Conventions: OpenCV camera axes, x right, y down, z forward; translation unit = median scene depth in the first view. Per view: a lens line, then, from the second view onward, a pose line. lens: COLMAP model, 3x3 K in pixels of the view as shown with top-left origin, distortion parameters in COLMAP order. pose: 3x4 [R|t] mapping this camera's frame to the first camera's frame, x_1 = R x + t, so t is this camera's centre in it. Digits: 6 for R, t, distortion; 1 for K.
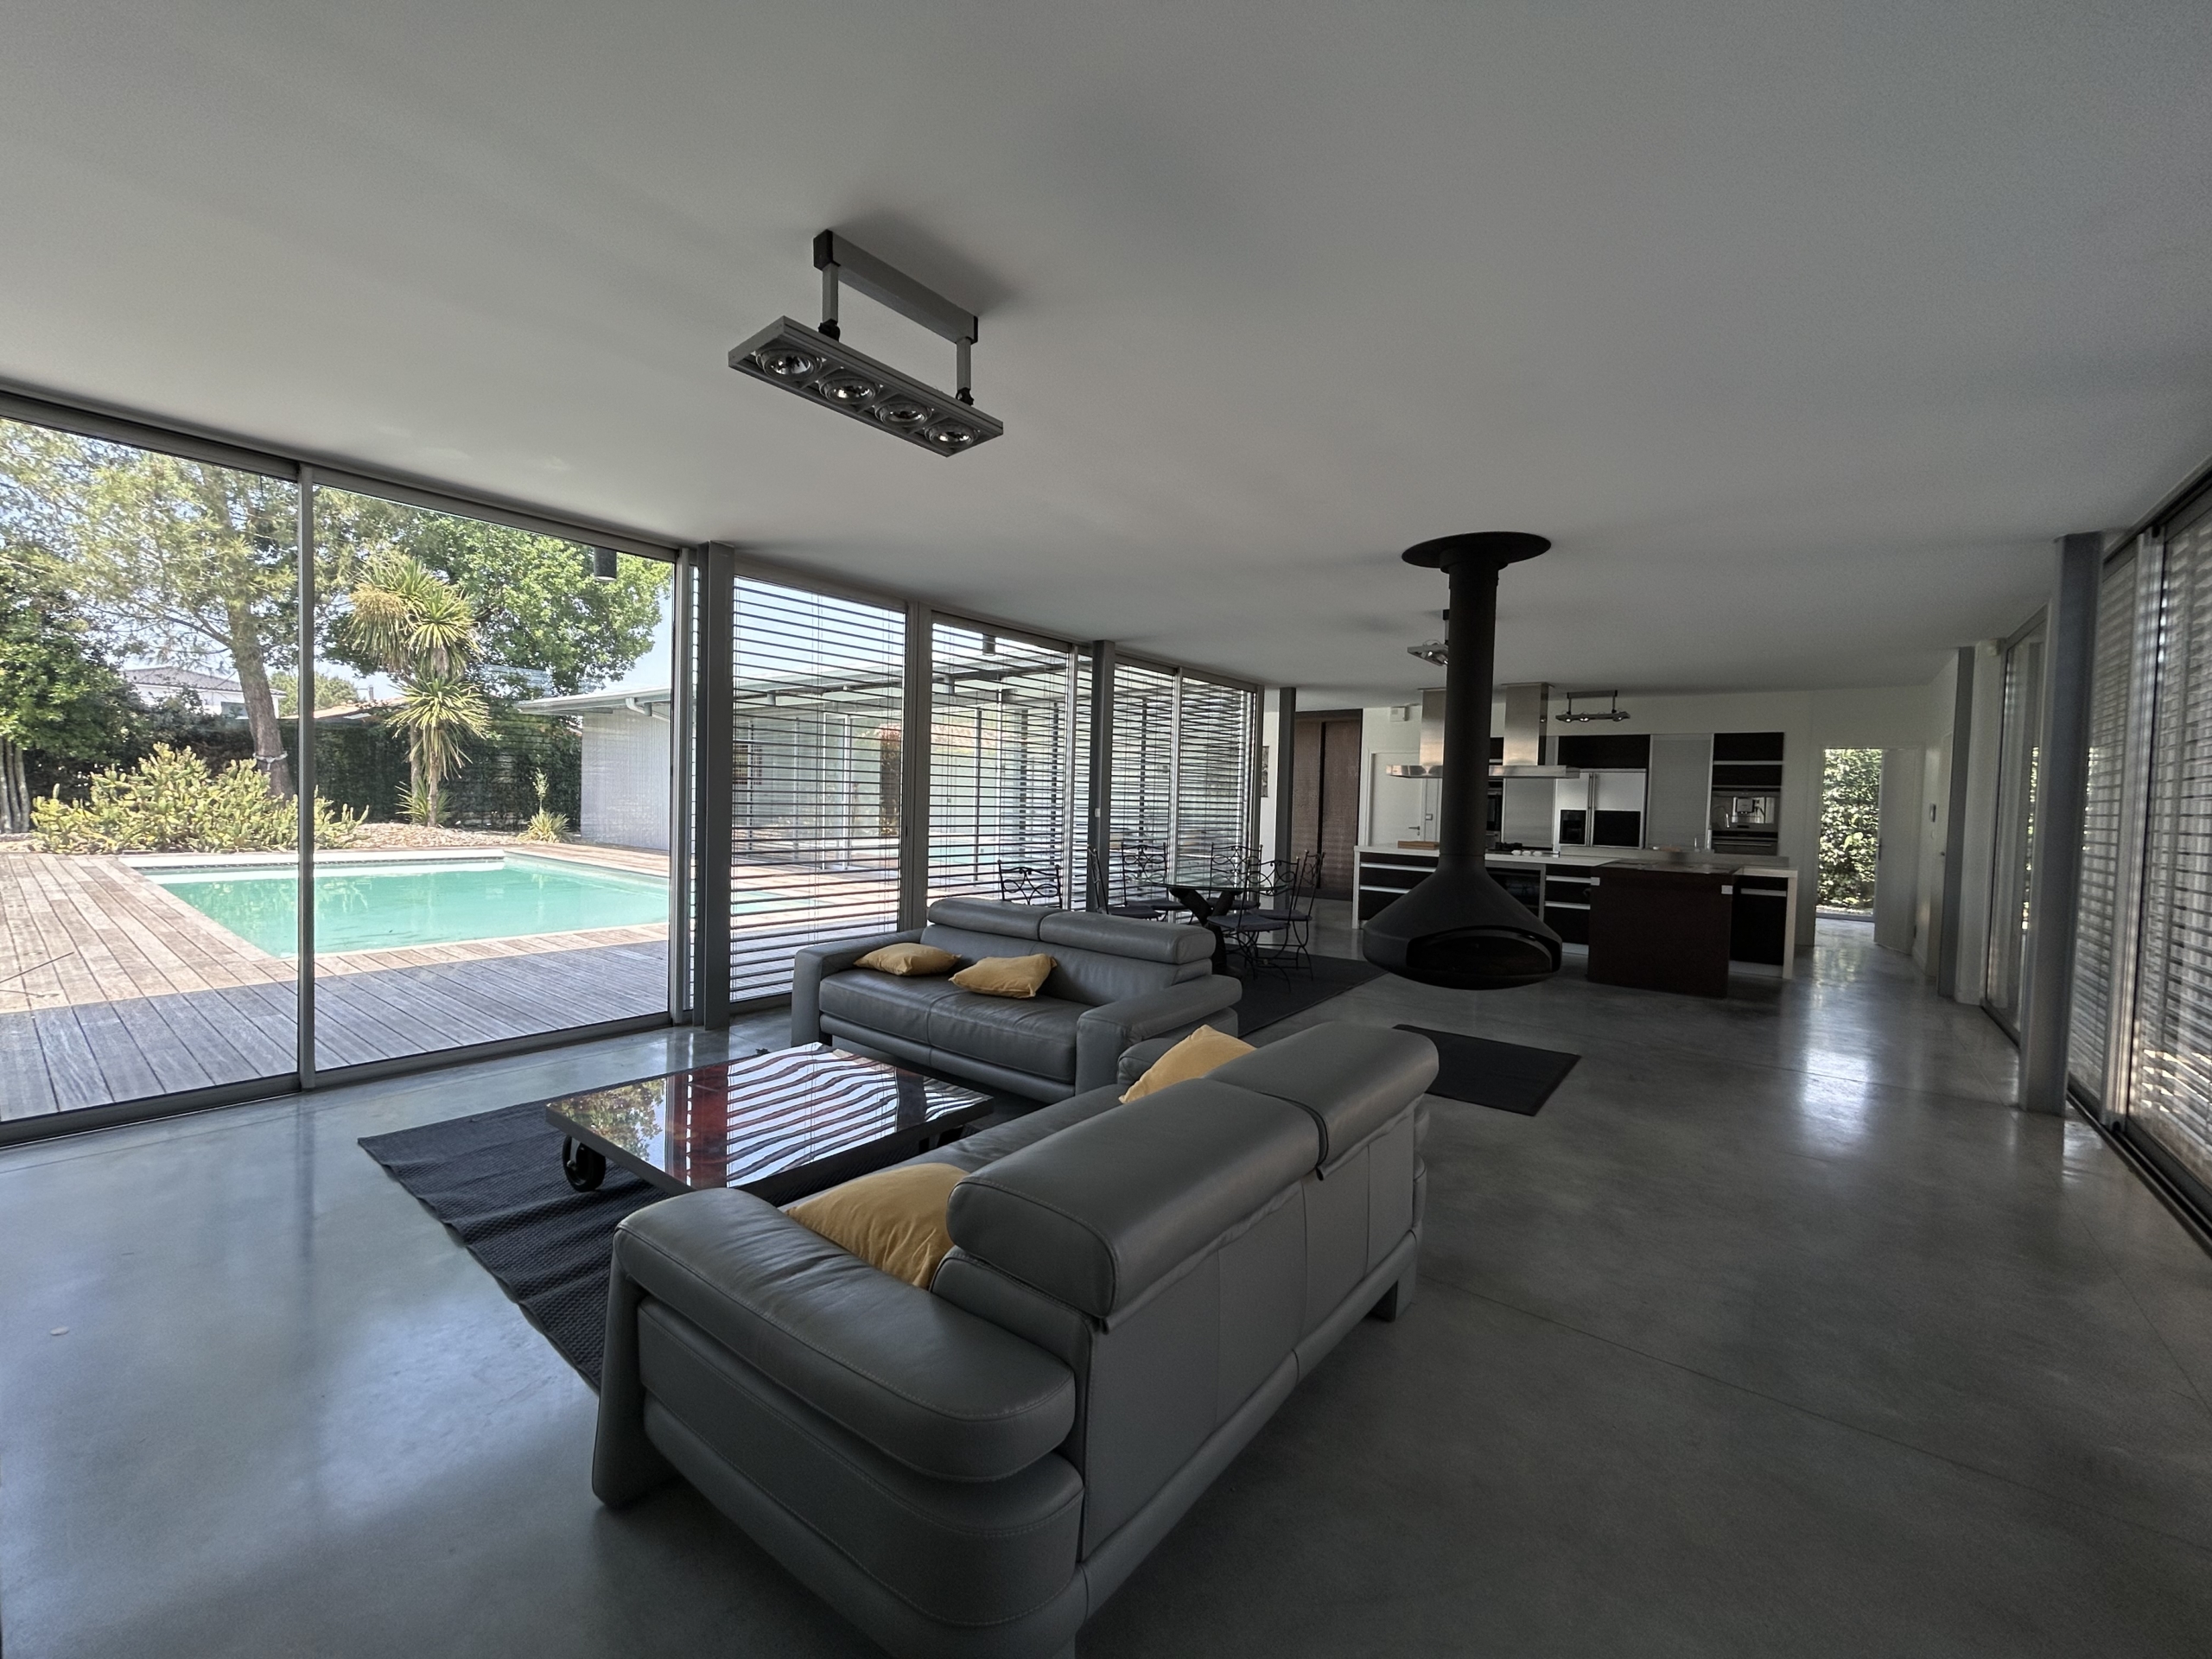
lens RADIAL K [[879.3, 0, 1122.6], [0, 879.3, 825.6], [0, 0, 1]] dist [0.003261, 0.000272]
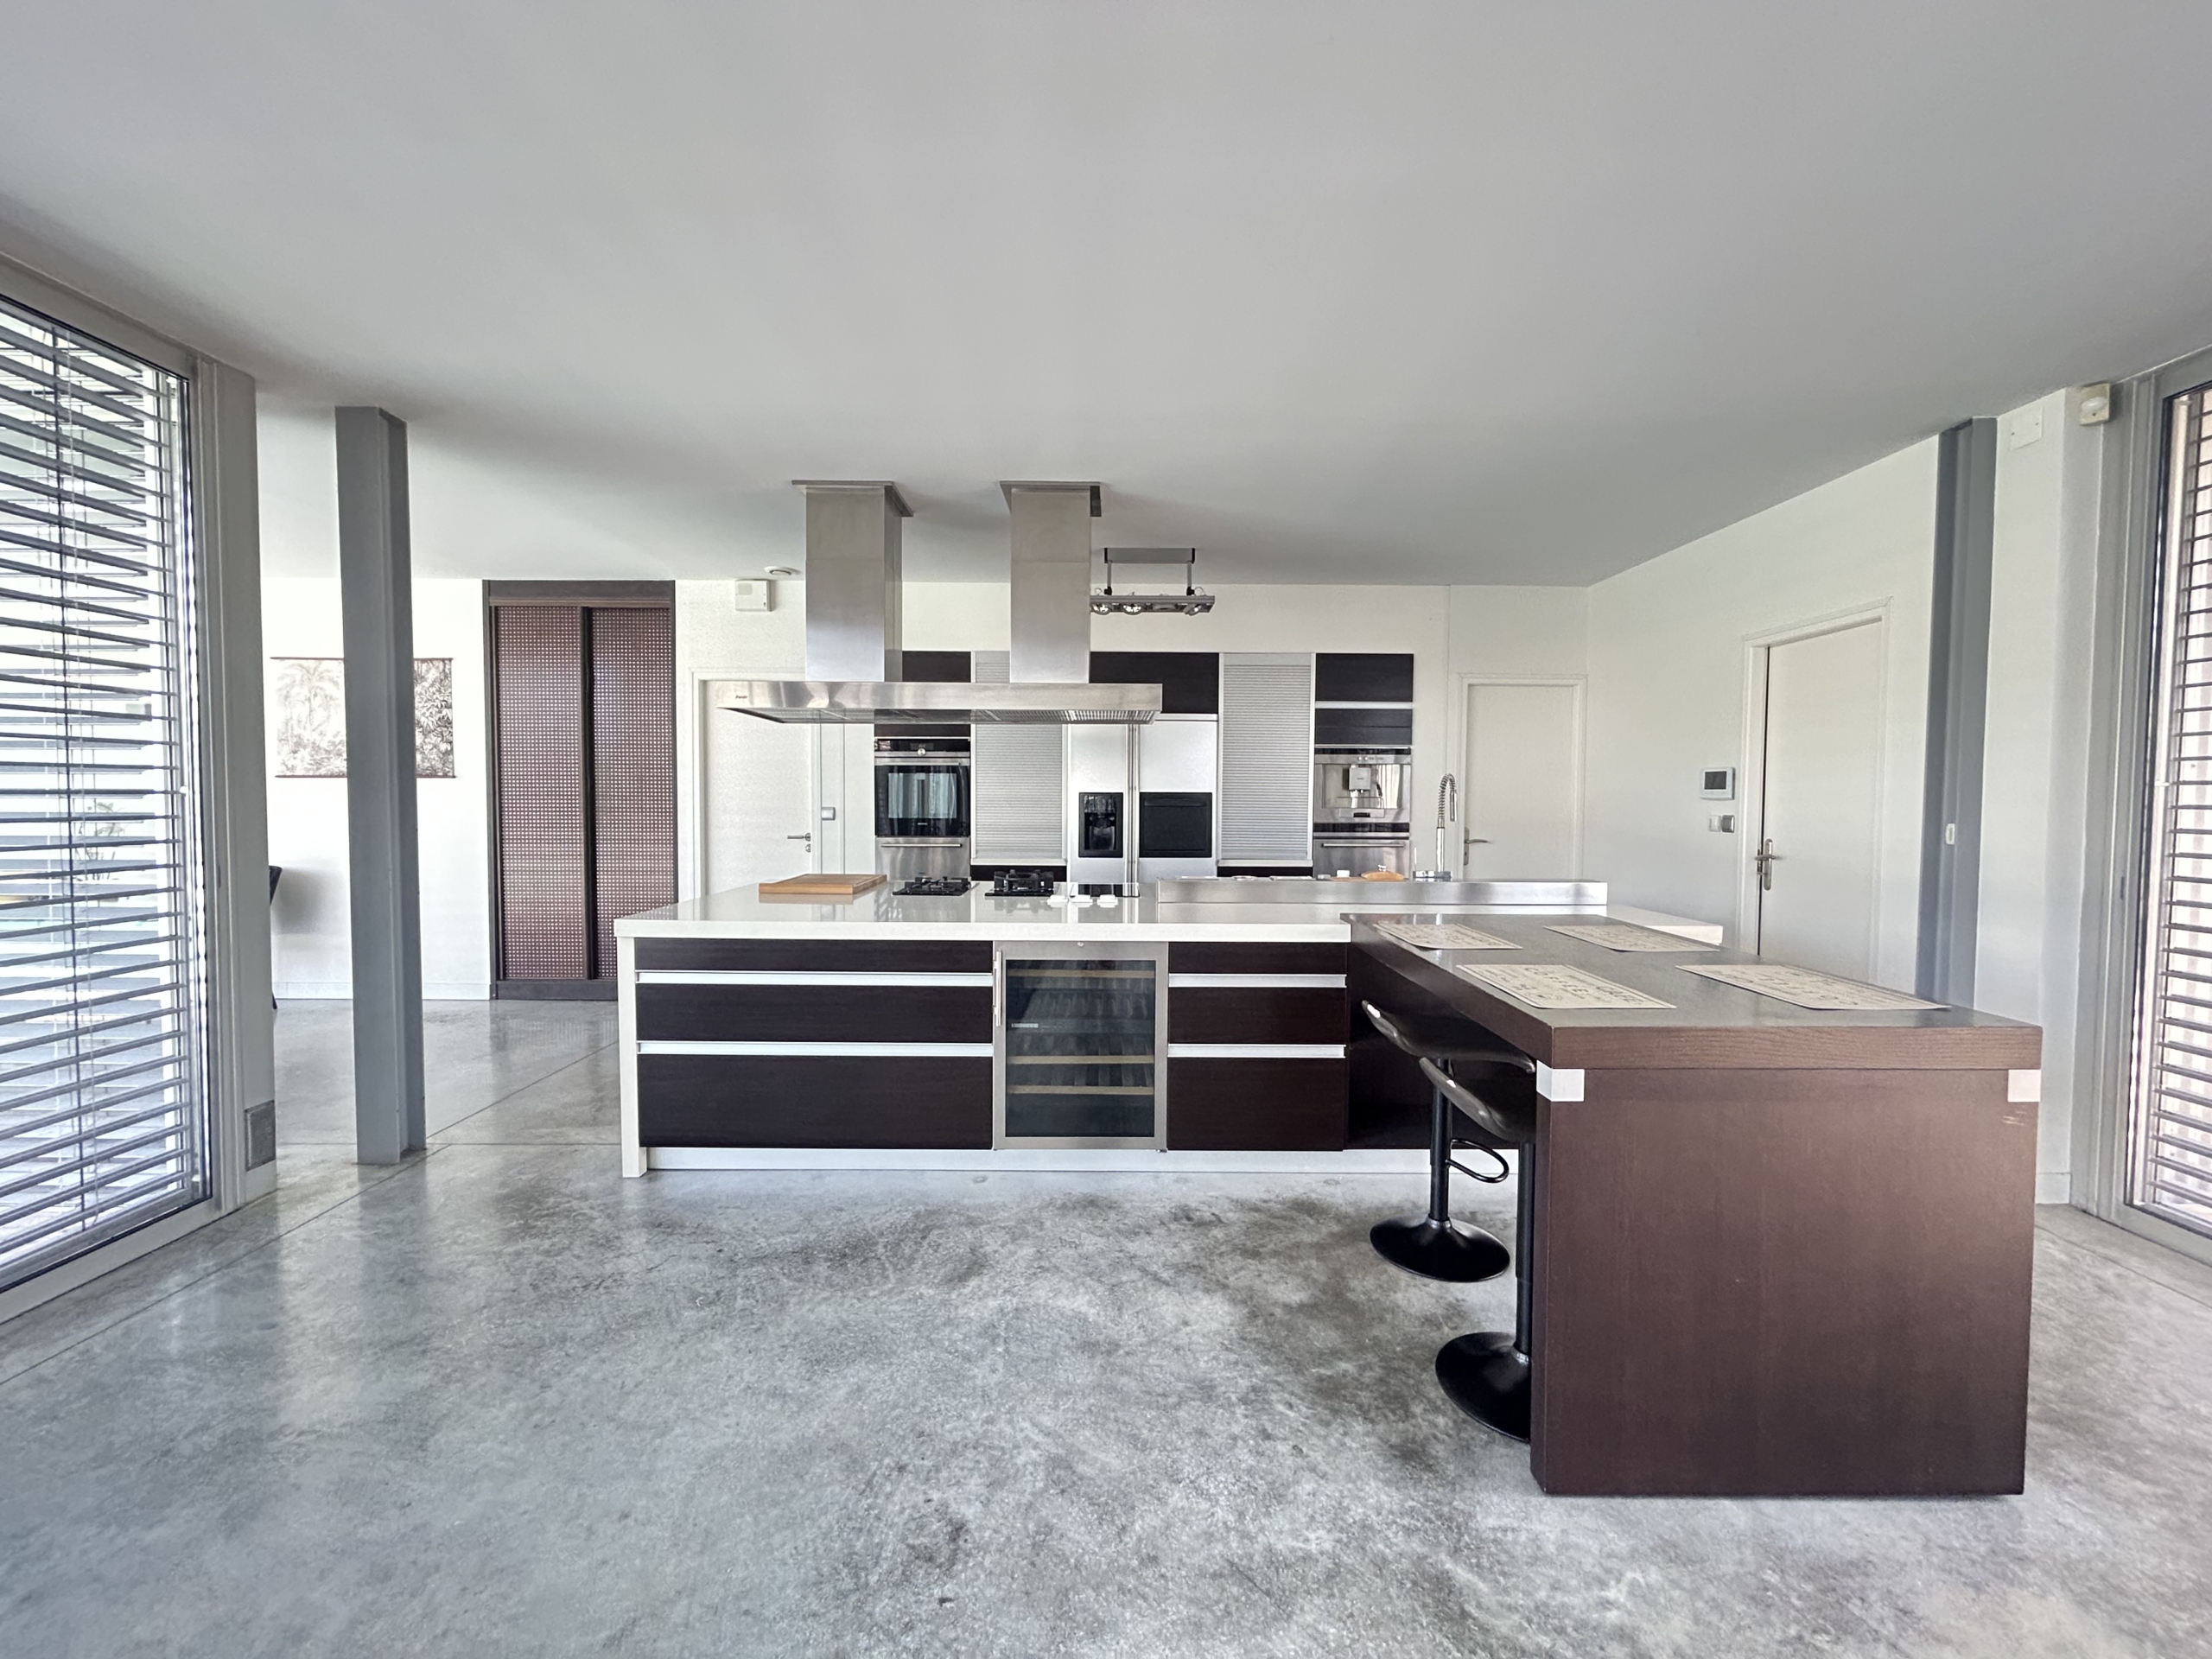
lens RADIAL K [[879.3, 0, 1107.1], [0, 879.3, 823.8], [0, 0, 1]] dist [0.003261, 0.000272]
pose [[0.790053, -0.045309, 0.611362, 0.201011], [0.038392, 0.998964, 0.024421, -0.012066], [-0.611835, 0.004178, 0.790974, 0.608137]]
